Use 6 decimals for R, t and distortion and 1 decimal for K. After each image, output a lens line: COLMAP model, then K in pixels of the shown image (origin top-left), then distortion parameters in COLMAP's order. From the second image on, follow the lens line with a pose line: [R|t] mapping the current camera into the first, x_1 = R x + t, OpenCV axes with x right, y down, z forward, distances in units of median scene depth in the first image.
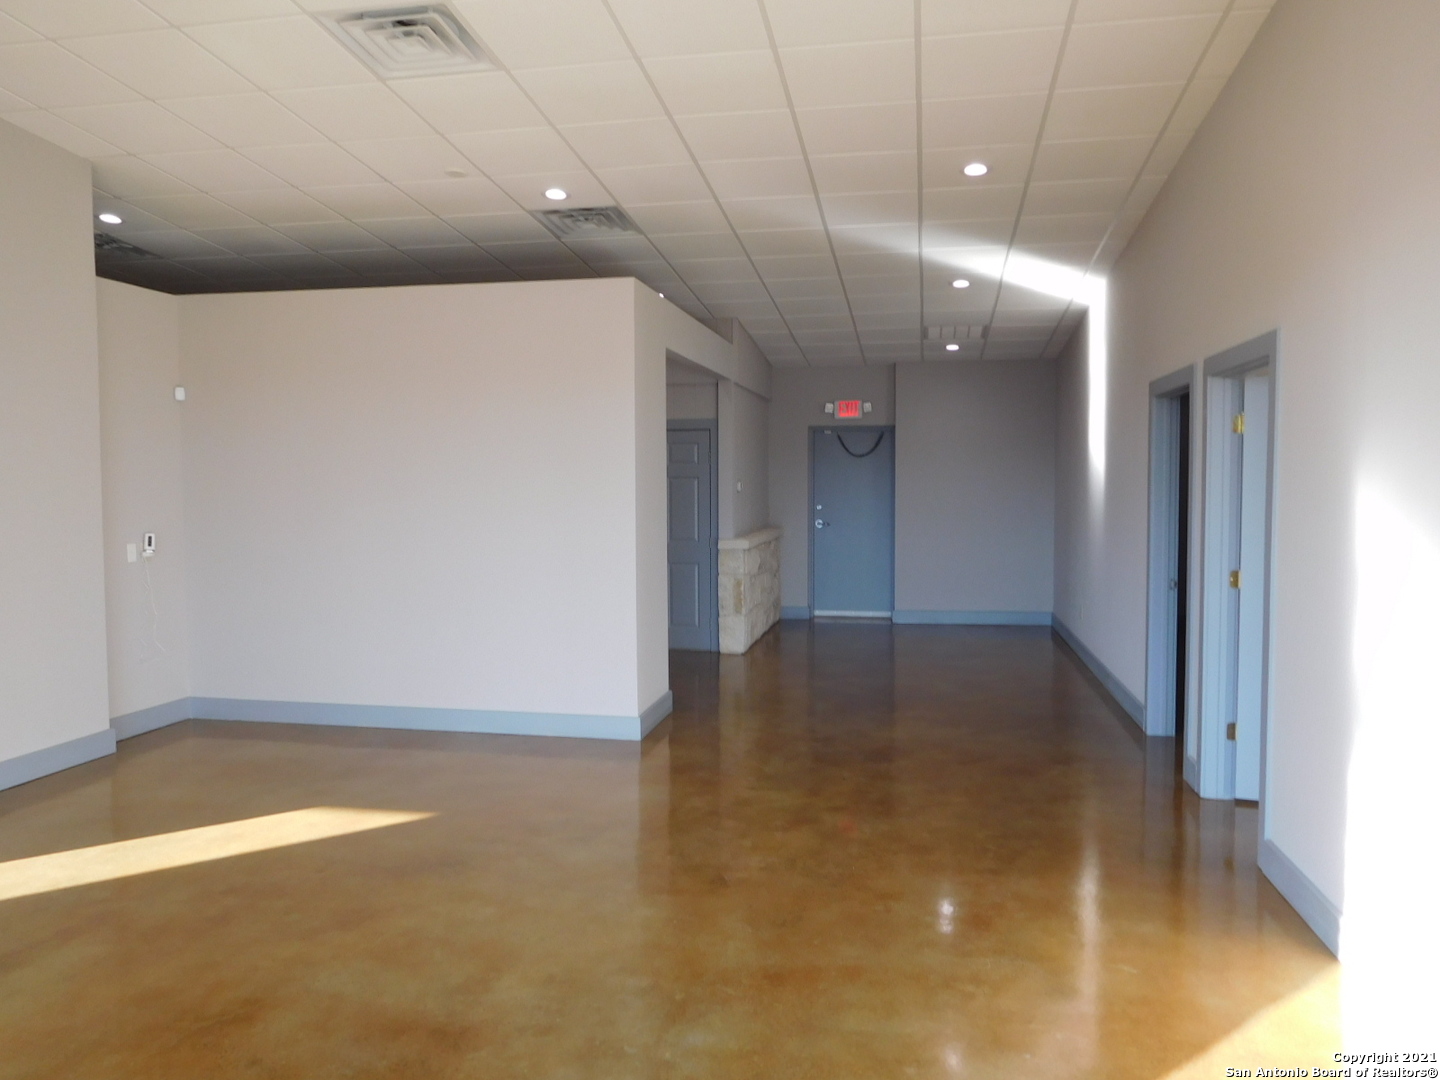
lens RADIAL K [[1055.0, 0, 717.9], [0, 1055.0, 538.3], [0, 0, 1]] dist [-0.028217, -0.001685]
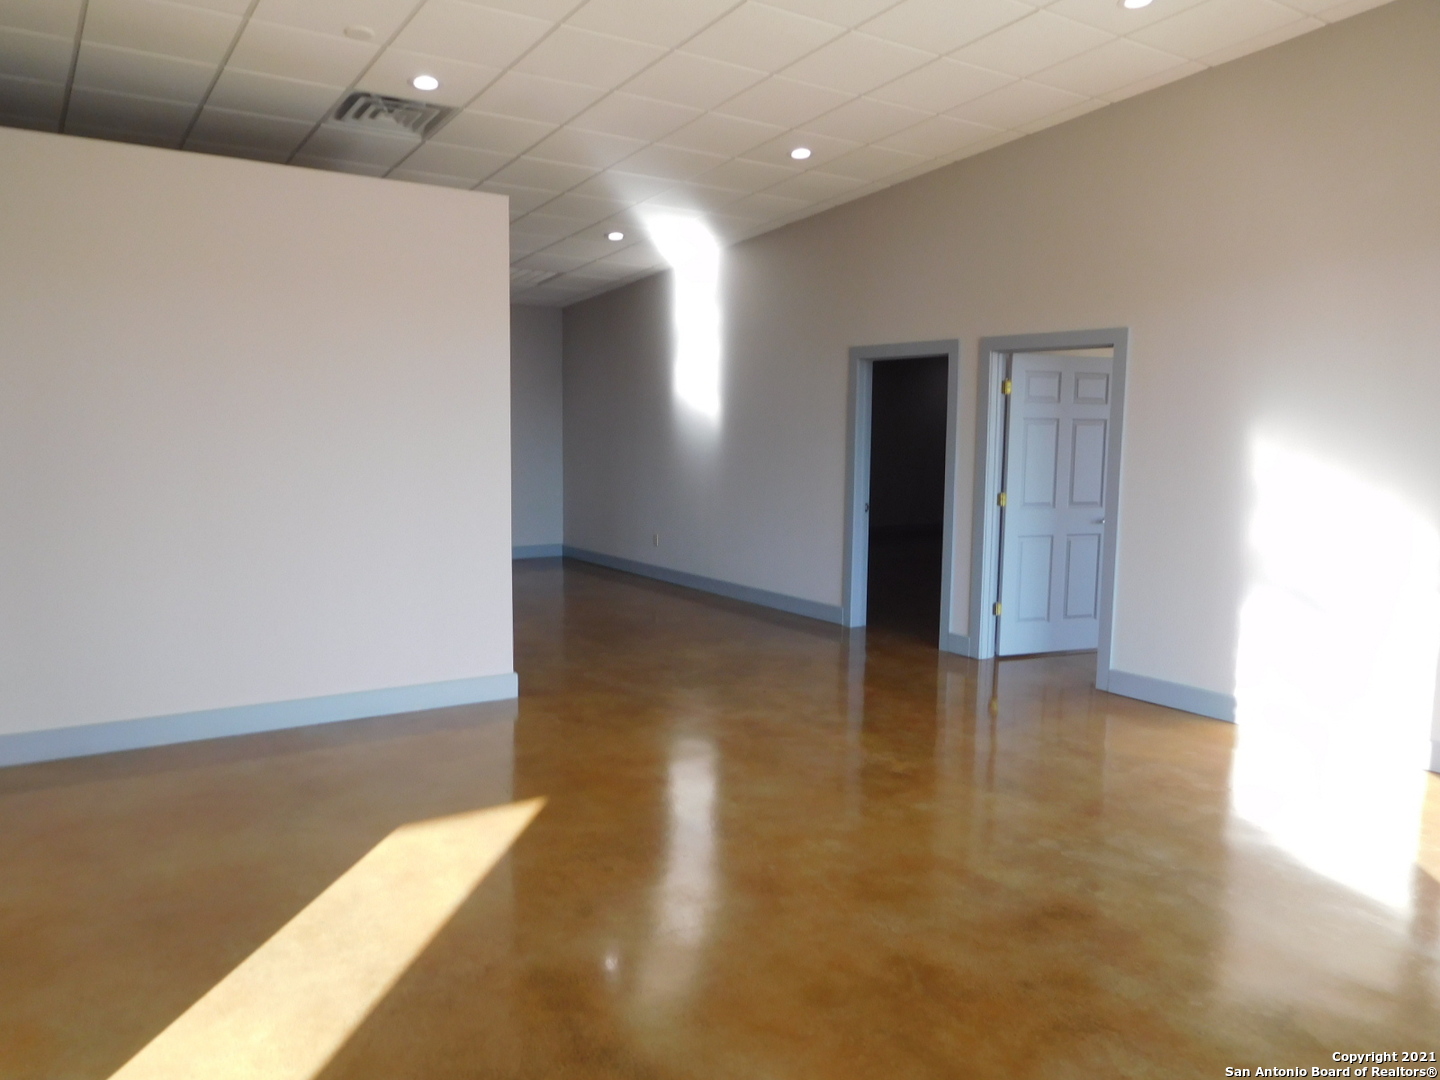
lens RADIAL K [[1055.0, 0, 718.6], [0, 1055.0, 538.0], [0, 0, 1]] dist [-0.028217, -0.001685]
pose [[0.719878, -0.062848, 0.691250, -0.738589], [0.023105, 0.997510, 0.066631, -0.011305], [-0.693716, -0.031995, 0.719537, 0.255351]]
